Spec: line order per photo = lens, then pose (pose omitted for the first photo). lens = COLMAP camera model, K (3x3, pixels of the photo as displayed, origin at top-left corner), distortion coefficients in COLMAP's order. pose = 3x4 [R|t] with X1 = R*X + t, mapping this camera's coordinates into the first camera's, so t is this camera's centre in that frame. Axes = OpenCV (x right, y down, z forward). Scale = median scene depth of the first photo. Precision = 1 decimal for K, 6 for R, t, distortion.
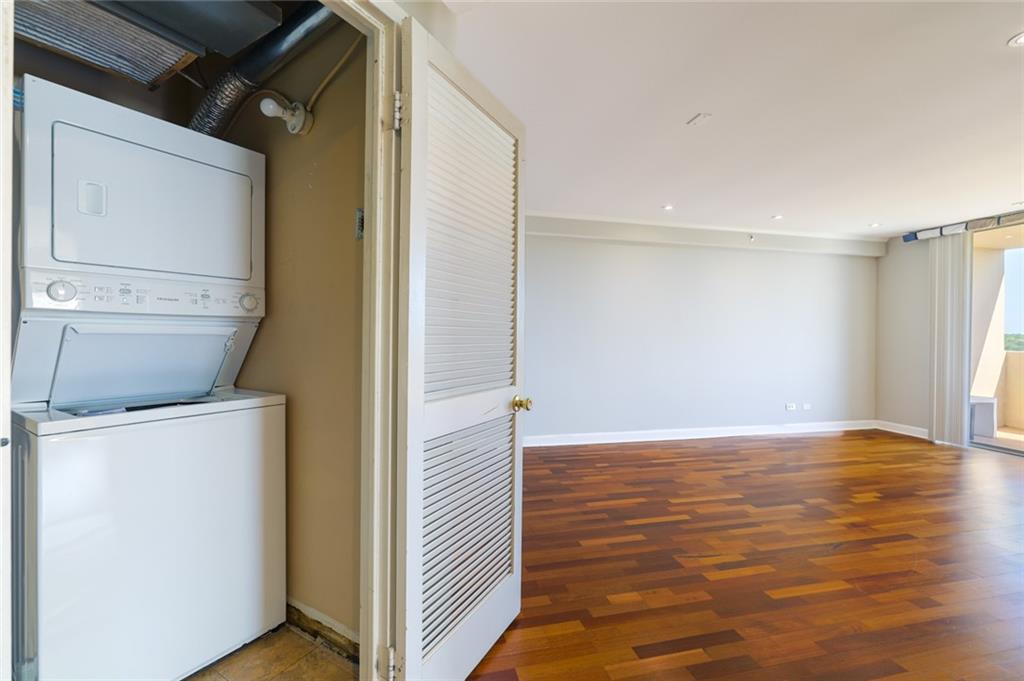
lens RADIAL K [[454.0, 0, 508.1], [0, 454.0, 337.0], [0, 0, 1]] dist [0.009445, 0.000604]
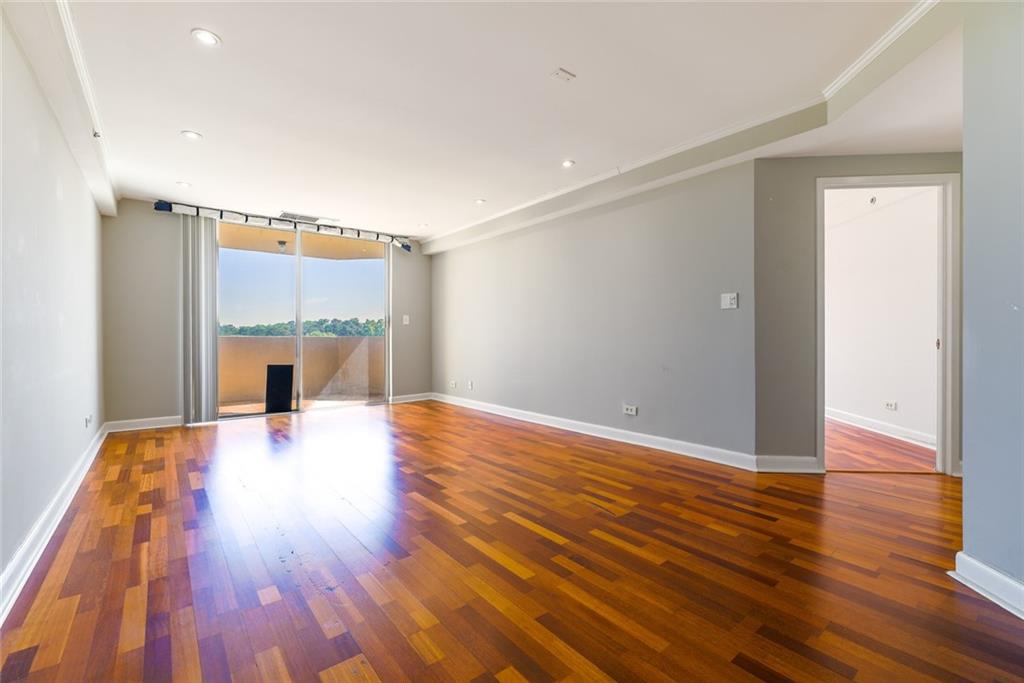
lens RADIAL K [[435.1, 0, 512.0], [0, 435.1, 341.5], [0, 0, 1]] dist [0.010591, 0.000305]
pose [[-0.435716, -0.011871, 0.900006, -0.224579], [0.004593, 0.999871, 0.015411, 0.042797], [-0.900073, 0.010849, -0.435605, 0.905831]]
